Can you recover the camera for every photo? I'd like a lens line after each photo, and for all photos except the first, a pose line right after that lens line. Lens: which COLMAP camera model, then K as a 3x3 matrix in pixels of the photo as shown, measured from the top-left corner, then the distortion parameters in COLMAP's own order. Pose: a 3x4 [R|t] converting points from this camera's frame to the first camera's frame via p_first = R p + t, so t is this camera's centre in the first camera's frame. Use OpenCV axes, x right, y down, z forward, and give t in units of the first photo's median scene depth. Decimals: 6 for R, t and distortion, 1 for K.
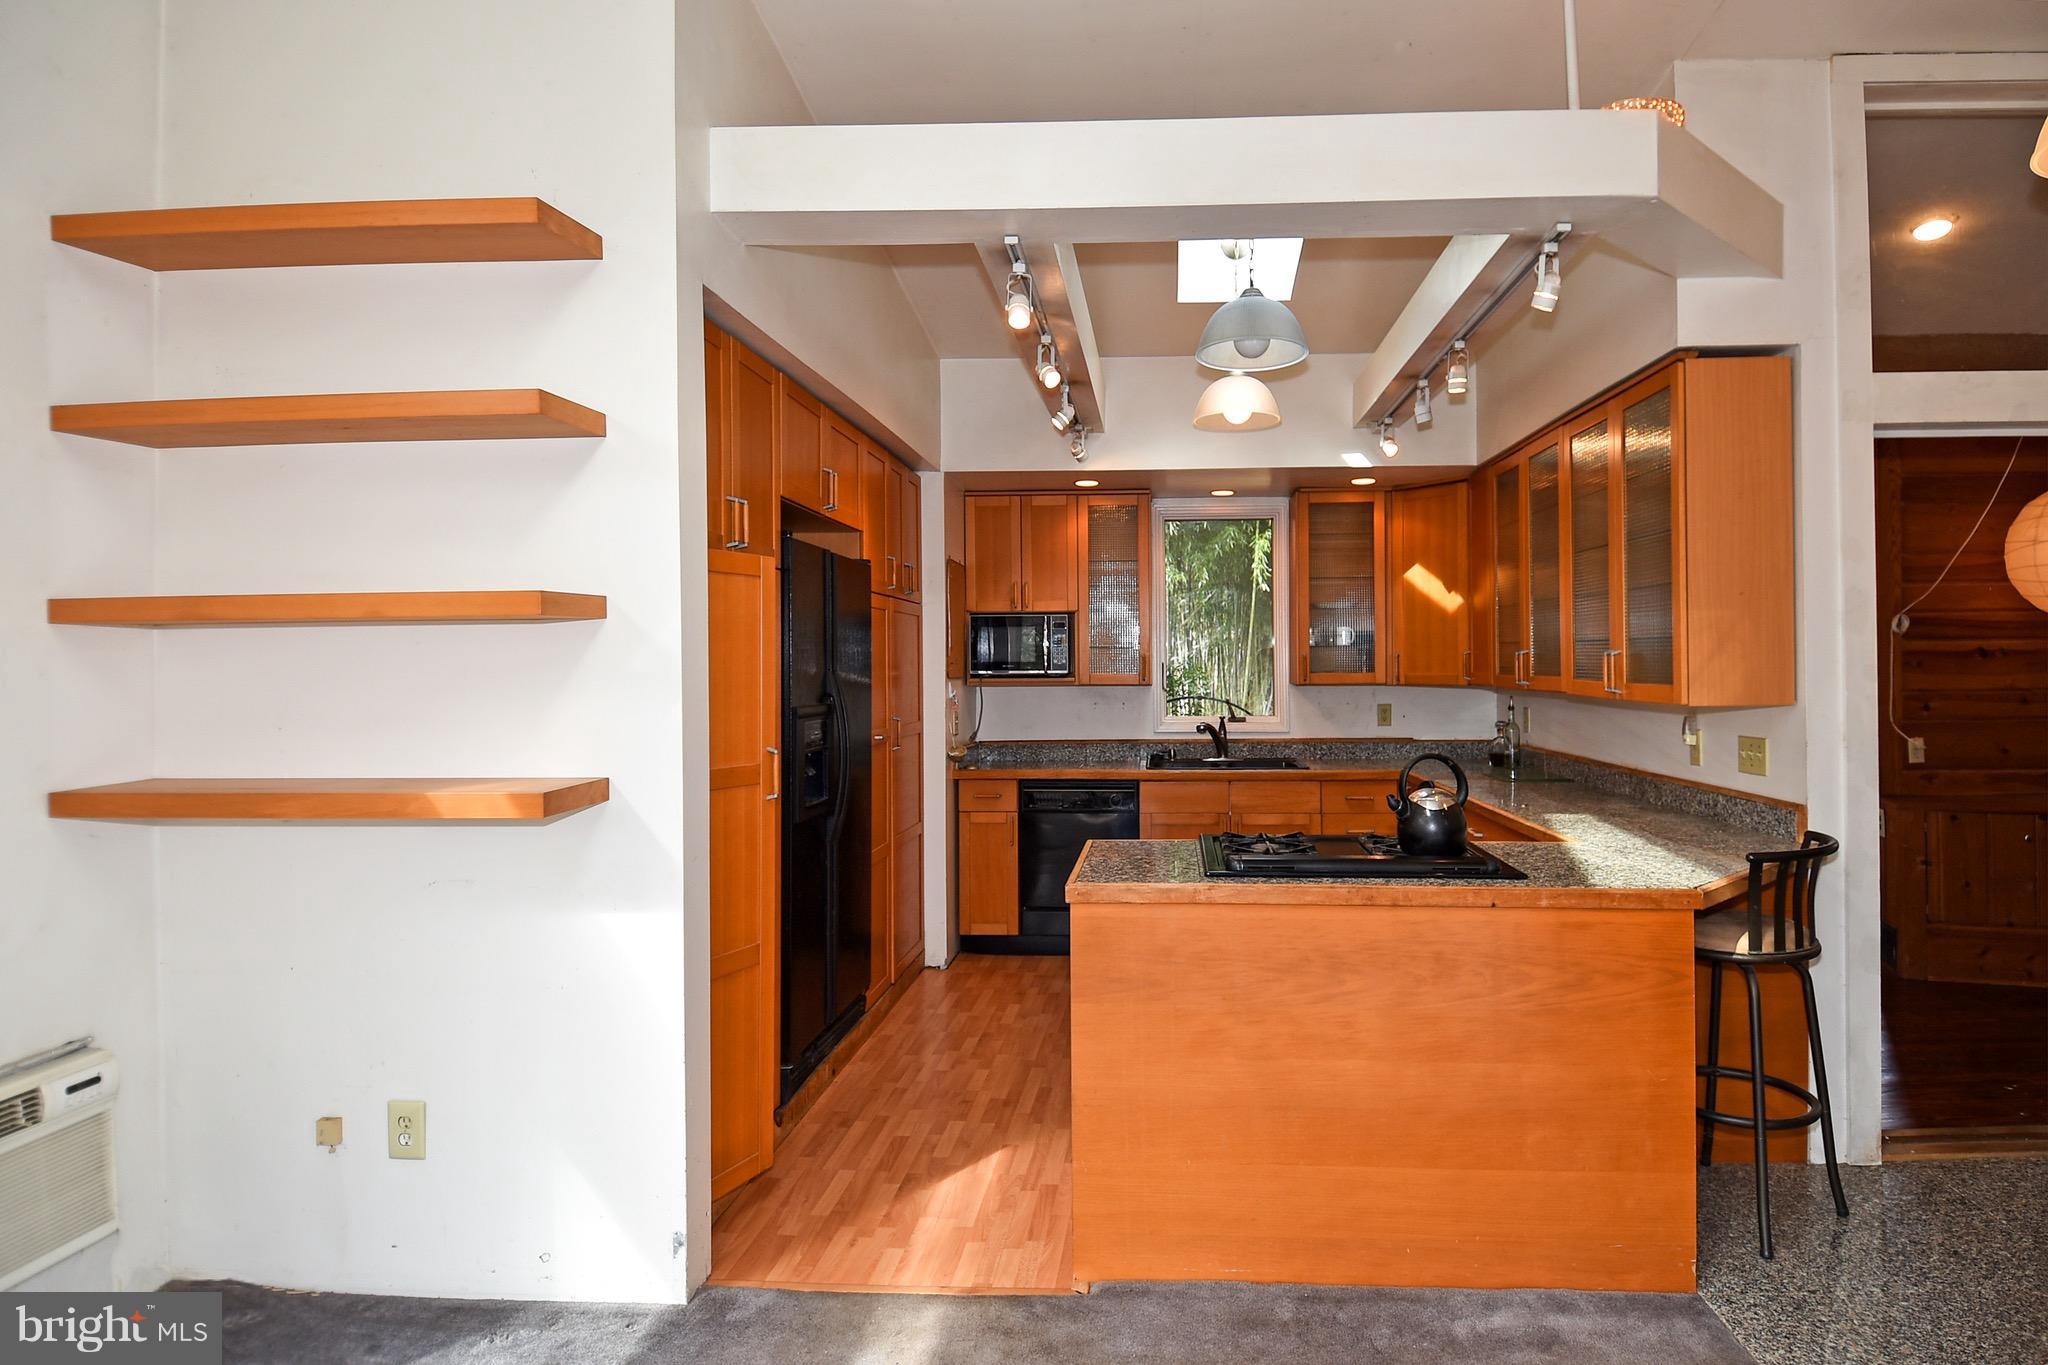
lens RADIAL K [[1057.7, 0, 1016.4], [0, 1057.7, 672.0], [0, 0, 1]] dist [0.004956, -0.010134]
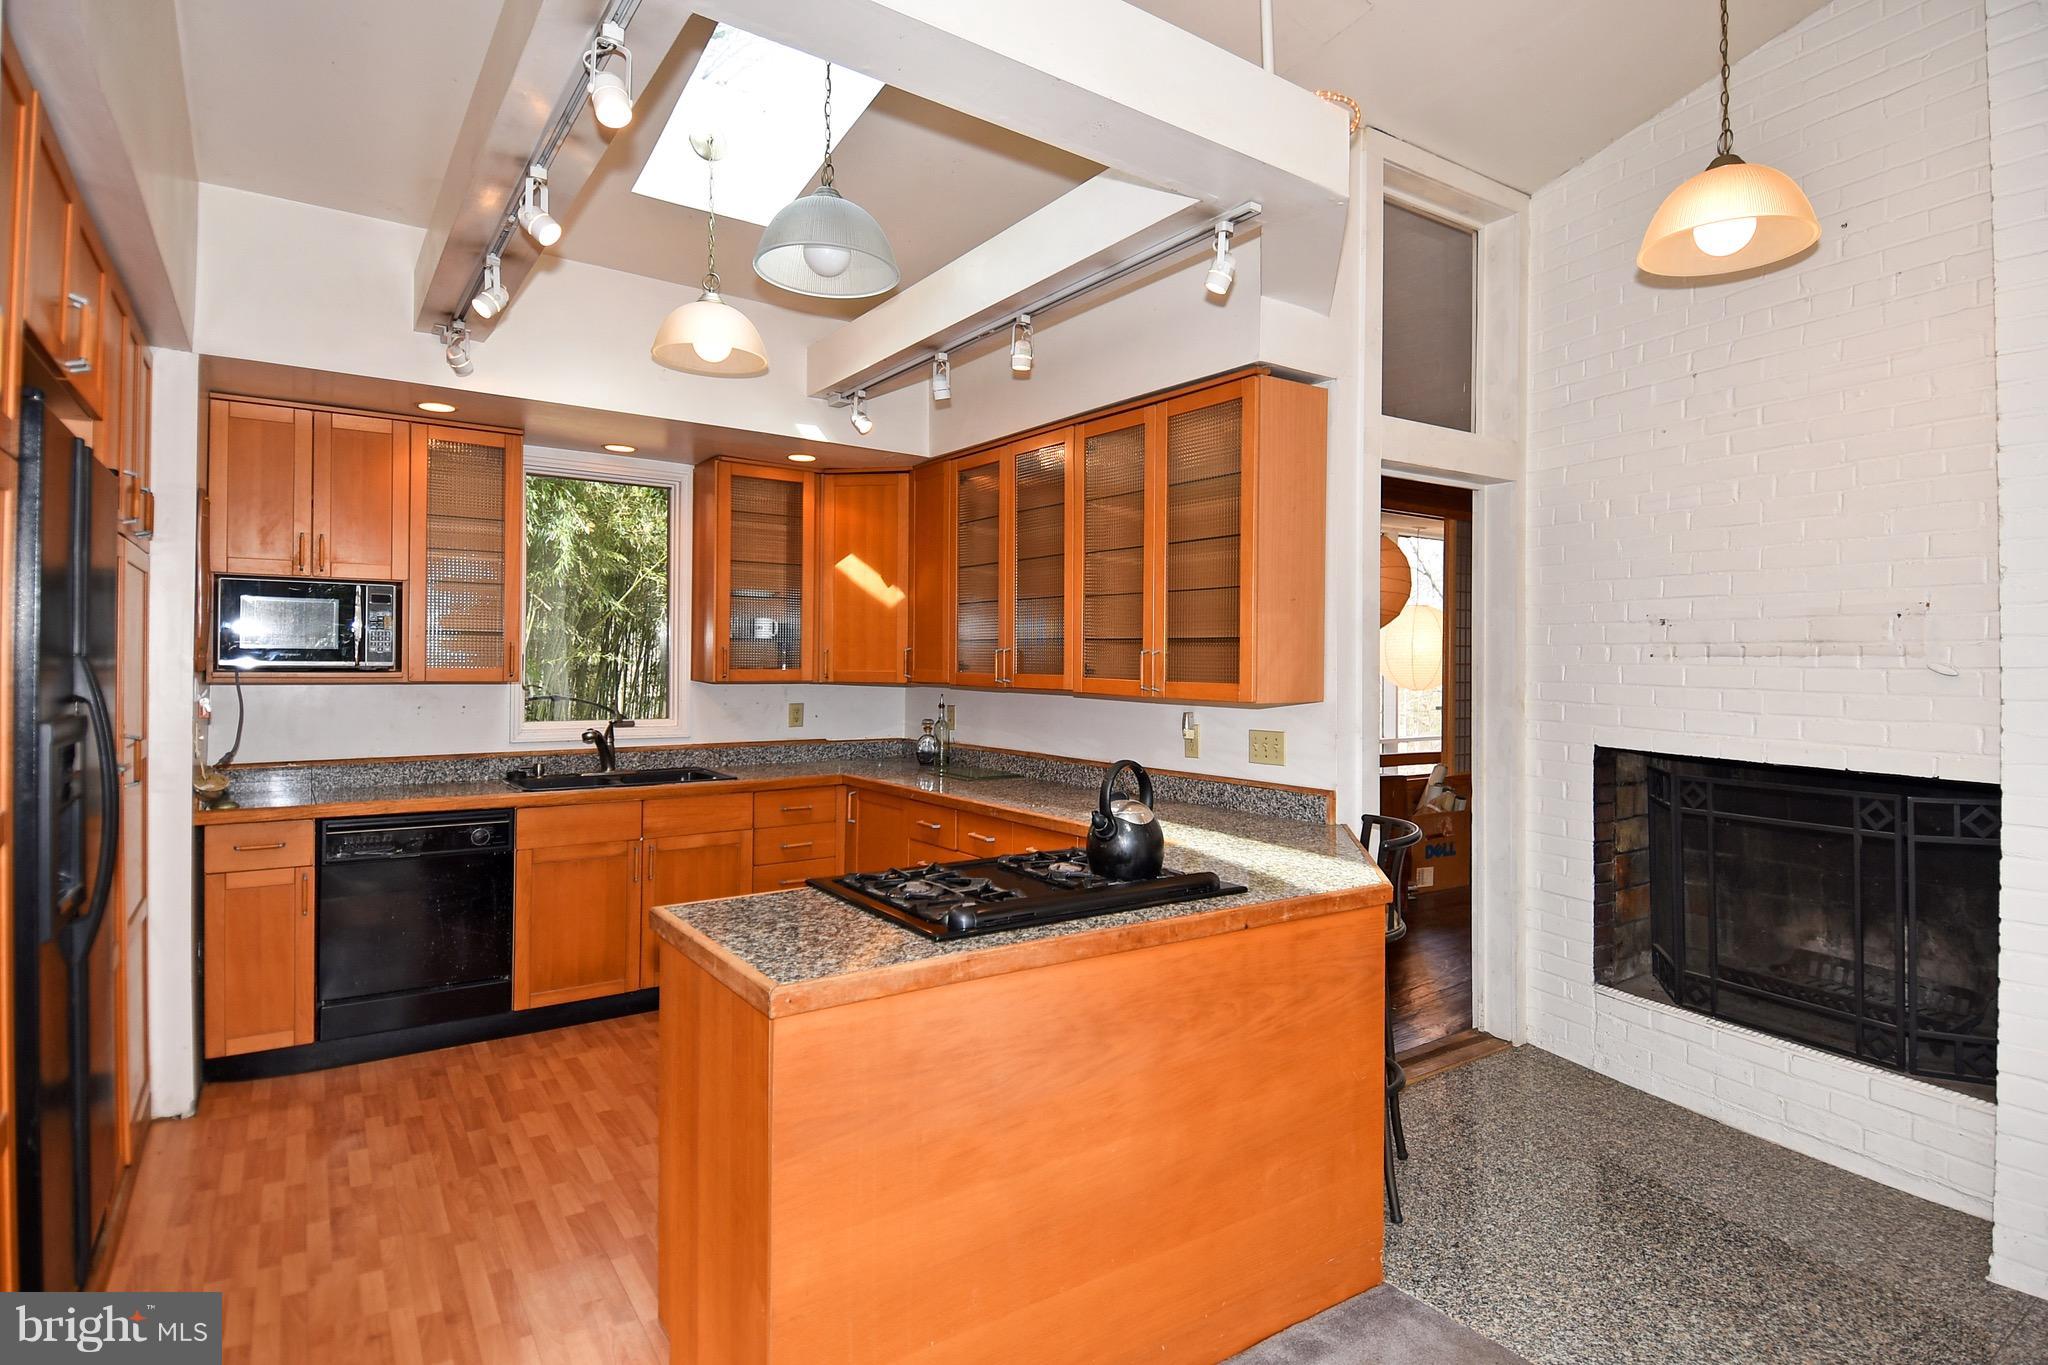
lens RADIAL K [[1057.7, 0, 1031.7], [0, 1057.7, 673.1], [0, 0, 1]] dist [0.004956, -0.010134]
pose [[0.748975, 0.007651, 0.662554, -0.122905], [-0.009736, 0.999952, -0.000540, 0.002312], [-0.662526, -0.006046, 0.749014, 0.190076]]
